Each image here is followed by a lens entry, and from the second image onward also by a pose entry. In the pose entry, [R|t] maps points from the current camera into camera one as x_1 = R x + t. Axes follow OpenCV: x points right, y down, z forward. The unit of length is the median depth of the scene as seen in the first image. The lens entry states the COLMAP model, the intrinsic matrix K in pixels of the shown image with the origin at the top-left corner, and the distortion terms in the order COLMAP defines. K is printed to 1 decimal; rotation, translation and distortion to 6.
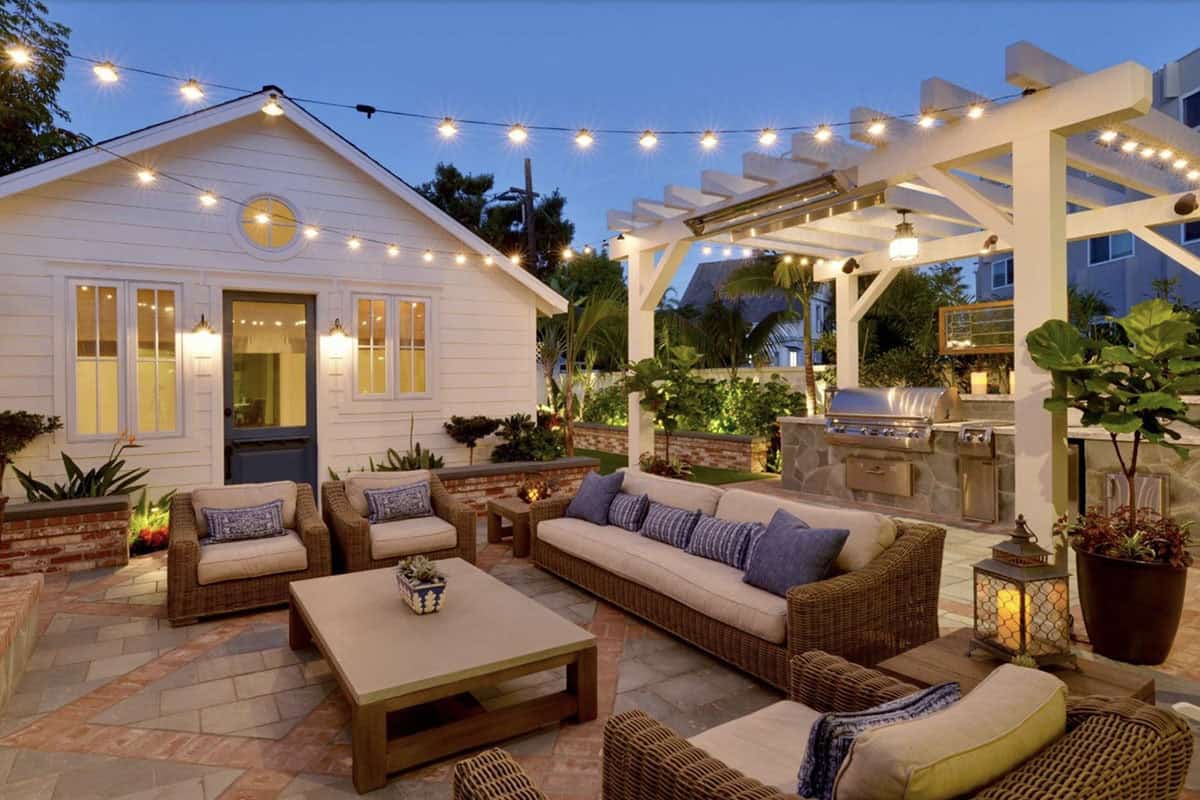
lens RADIAL K [[671.9, 0, 600.1], [0, 671.9, 388.7], [0, 0, 1]] dist [0.002975, -0.002200]
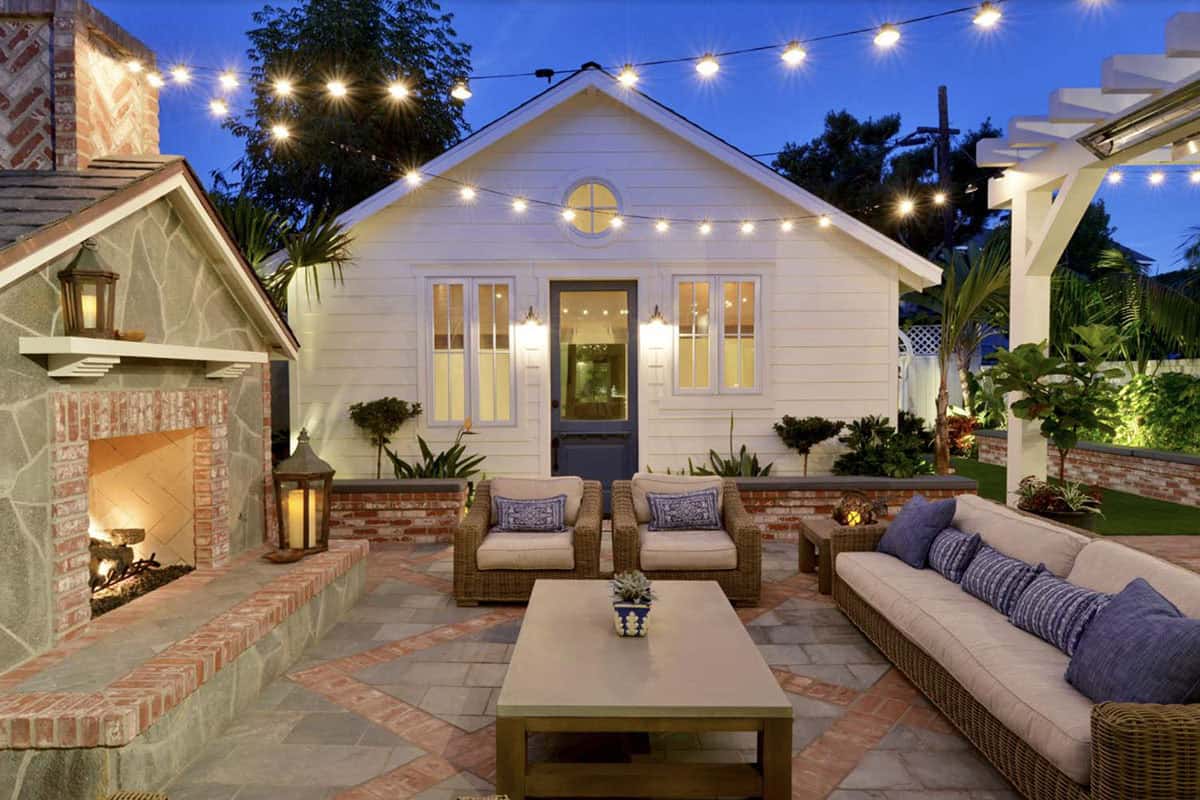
lens RADIAL K [[782.1, 0, 599.5], [0, 782.1, 407.0], [0, 0, 1]] dist [0.004137, 0.004862]
pose [[0.843800, 0.029161, -0.535865, 0.130466], [-0.012954, 0.999338, 0.033986, -0.000613], [0.536501, -0.021736, 0.843620, 0.061413]]
